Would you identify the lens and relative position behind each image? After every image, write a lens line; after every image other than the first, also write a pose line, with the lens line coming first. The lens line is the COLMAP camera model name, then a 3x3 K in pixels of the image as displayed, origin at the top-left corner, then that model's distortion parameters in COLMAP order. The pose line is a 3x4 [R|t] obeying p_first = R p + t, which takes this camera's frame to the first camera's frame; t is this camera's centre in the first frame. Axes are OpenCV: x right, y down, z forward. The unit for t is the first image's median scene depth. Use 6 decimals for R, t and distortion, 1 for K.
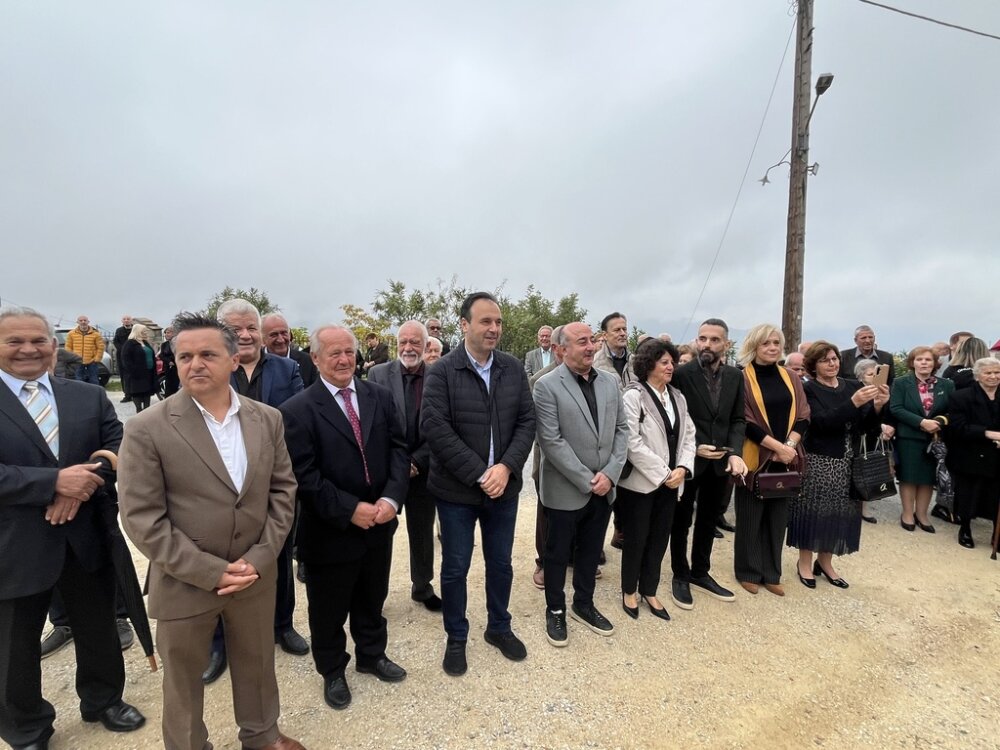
lens RADIAL K [[504.9, 0, 500.0], [0, 504.9, 375.0], [0, 0, 1]] dist [-0.002240, -0.000371]
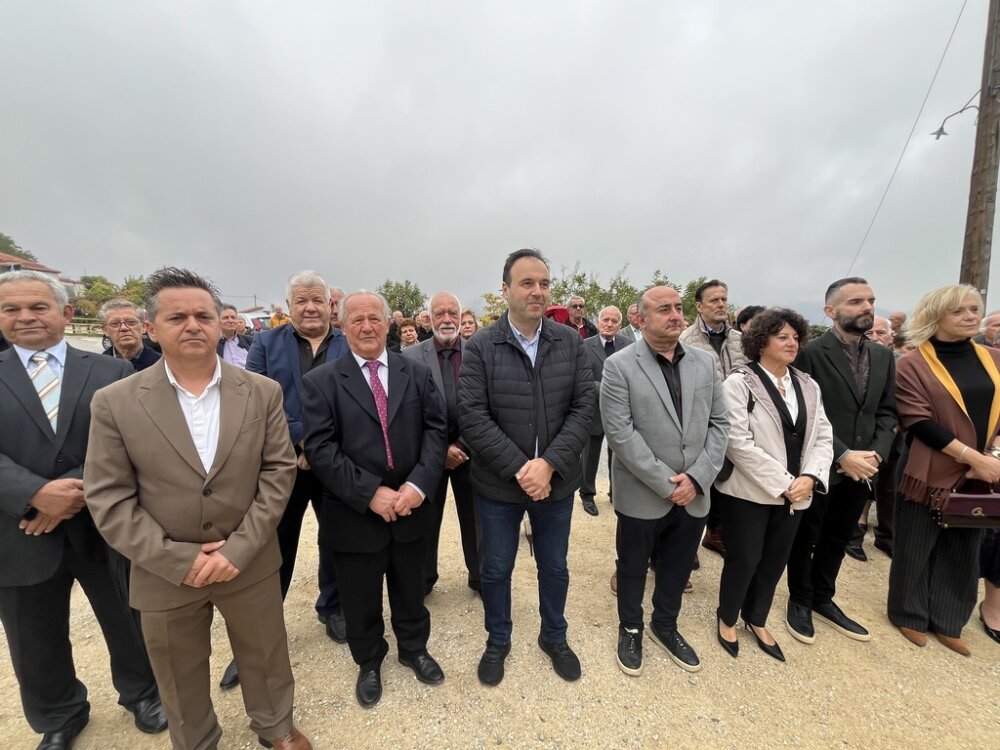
lens RADIAL K [[434.4, 0, 496.8], [0, 434.4, 364.8], [0, 0, 1]] dist [0.001549, -0.006122]
pose [[0.955766, 0.023925, -0.293154, 0.113957], [-0.017683, 0.999557, 0.023926, 0.007415], [0.293597, -0.017684, 0.955766, 0.274456]]
